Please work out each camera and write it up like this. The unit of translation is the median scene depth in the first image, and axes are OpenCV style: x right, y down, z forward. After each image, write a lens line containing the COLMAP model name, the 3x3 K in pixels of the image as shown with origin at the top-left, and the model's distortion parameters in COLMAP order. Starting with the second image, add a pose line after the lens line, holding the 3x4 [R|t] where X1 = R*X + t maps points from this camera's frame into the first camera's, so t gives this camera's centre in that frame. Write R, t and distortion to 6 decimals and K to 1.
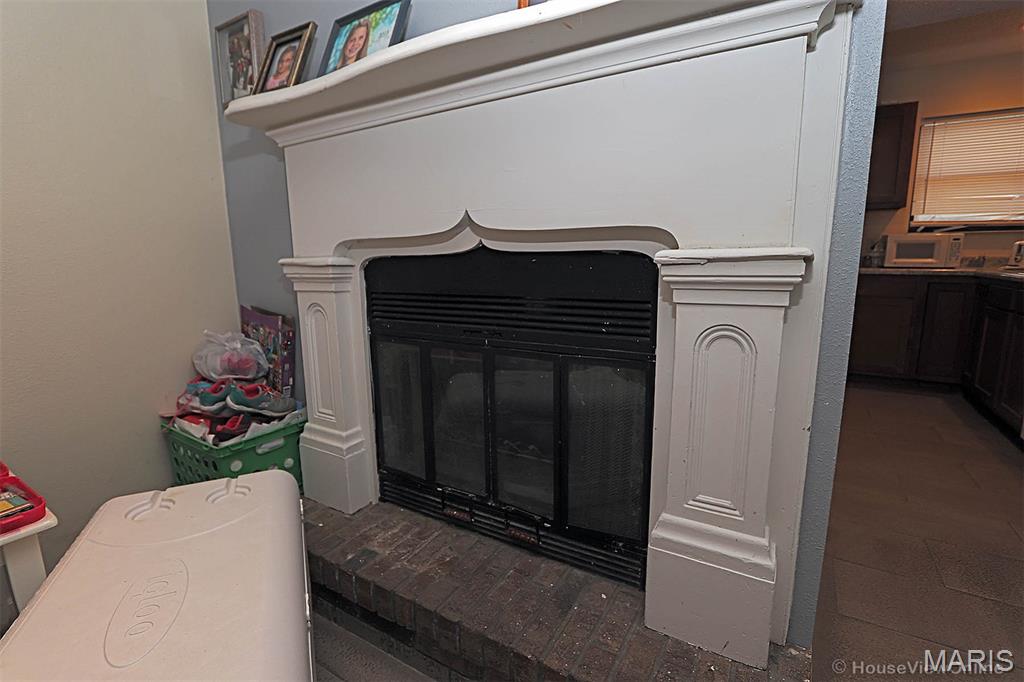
lens RADIAL K [[478.1, 0, 504.6], [0, 478.1, 338.3], [0, 0, 1]] dist [-0.018392, 0.003176]
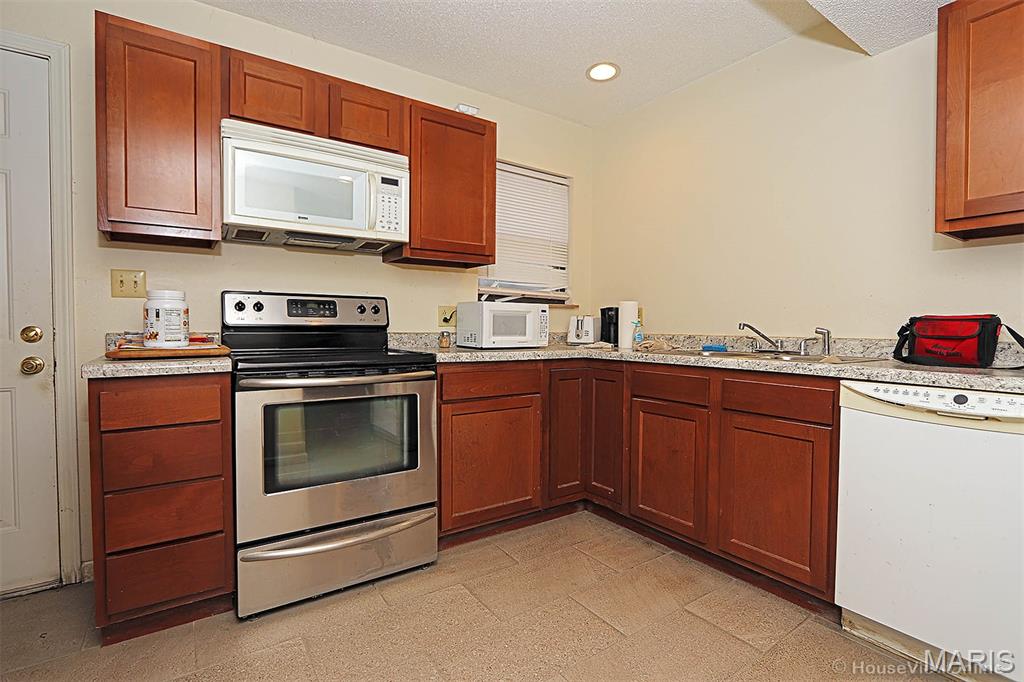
lens RADIAL K [[478.1, 0, 503.9], [0, 478.1, 337.7], [0, 0, 1]] dist [-0.018392, 0.003176]
pose [[0.409402, -0.007333, 0.912325, 0.592175], [0.146998, 0.987433, -0.058028, -0.370743], [-0.900434, 0.157866, 0.405335, 2.116866]]
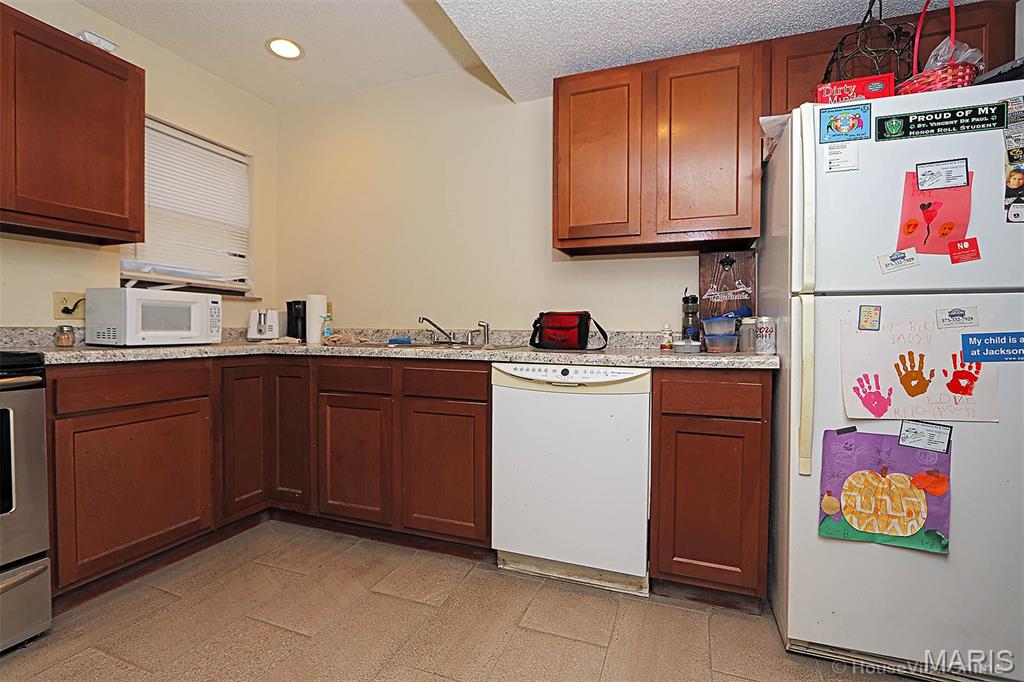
lens RADIAL K [[478.1, 0, 503.9], [0, 478.1, 337.8], [0, 0, 1]] dist [-0.018392, 0.003176]
pose [[-0.181400, -0.010503, 0.983353, 0.589581], [0.166506, 0.985178, 0.041238, -0.336889], [-0.969211, 0.171215, -0.176963, 2.060784]]
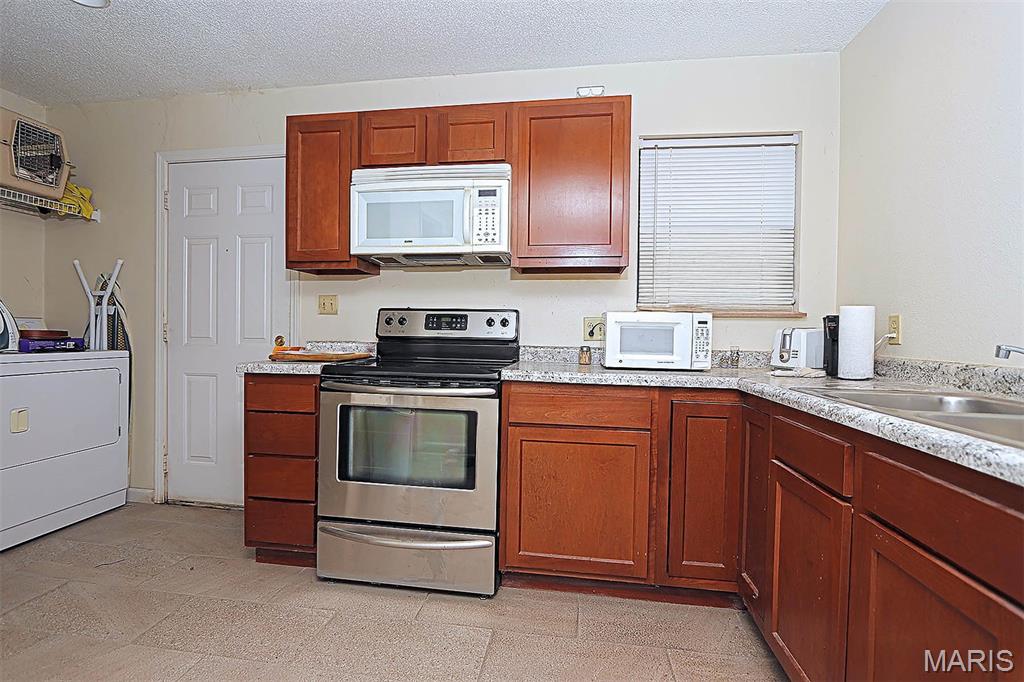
lens RADIAL K [[478.1, 0, 506.8], [0, 478.1, 337.2], [0, 0, 1]] dist [-0.018392, 0.003176]
pose [[0.919893, 0.023721, 0.391452, 1.430919], [0.039988, 0.987293, -0.153799, -0.314892], [-0.390126, 0.157132, 0.907255, 1.591467]]
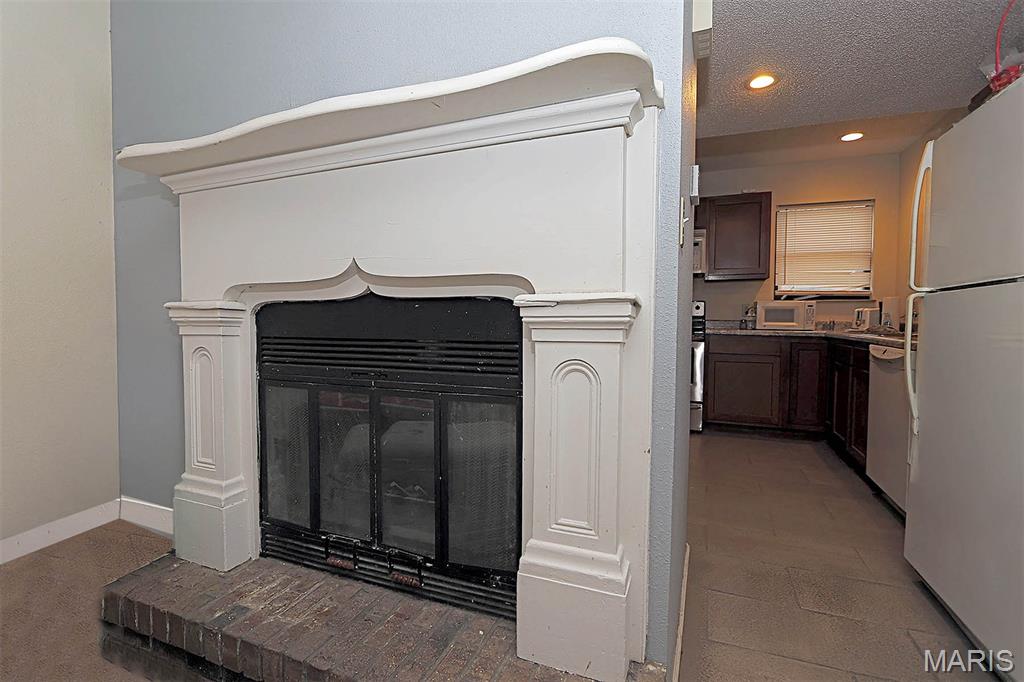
lens RADIAL K [[478.1, 0, 503.1], [0, 478.1, 337.4], [0, 0, 1]] dist [-0.018392, 0.003176]
pose [[0.987895, 0.013420, 0.154545, 0.076412], [0.007083, 0.991310, -0.131358, 0.044810], [-0.154965, 0.130862, 0.979215, -0.067316]]
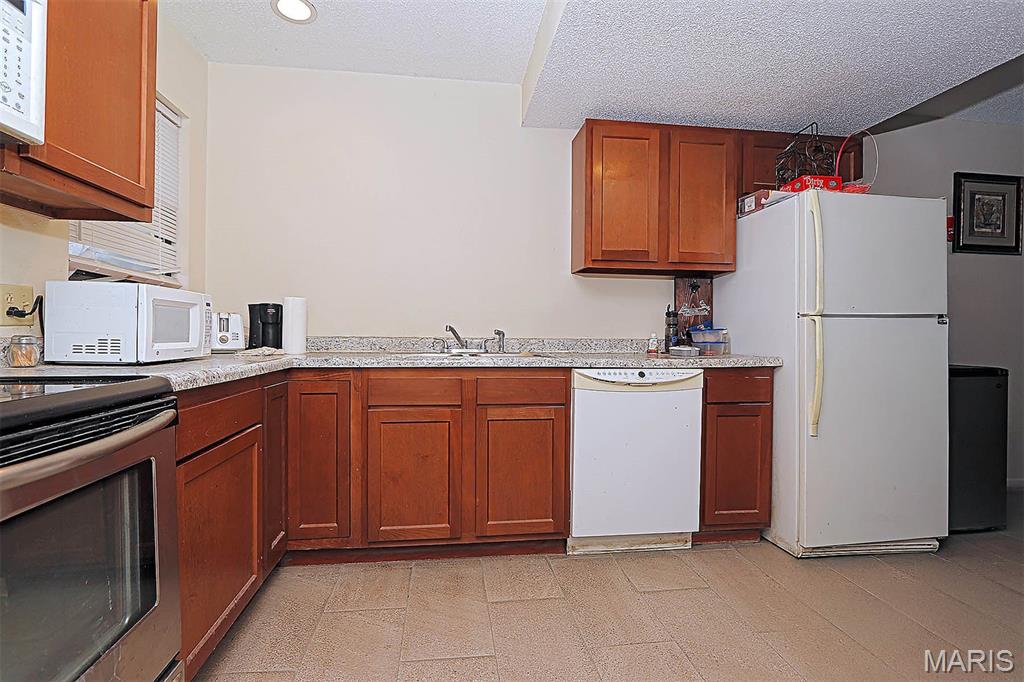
lens RADIAL K [[478.1, 0, 505.8], [0, 478.1, 338.3], [0, 0, 1]] dist [-0.018392, 0.003176]
pose [[-0.625045, -0.003822, 0.780579, 0.934437], [0.133624, 0.984704, 0.111819, -0.533527], [-0.769067, 0.174196, -0.614974, 3.064984]]
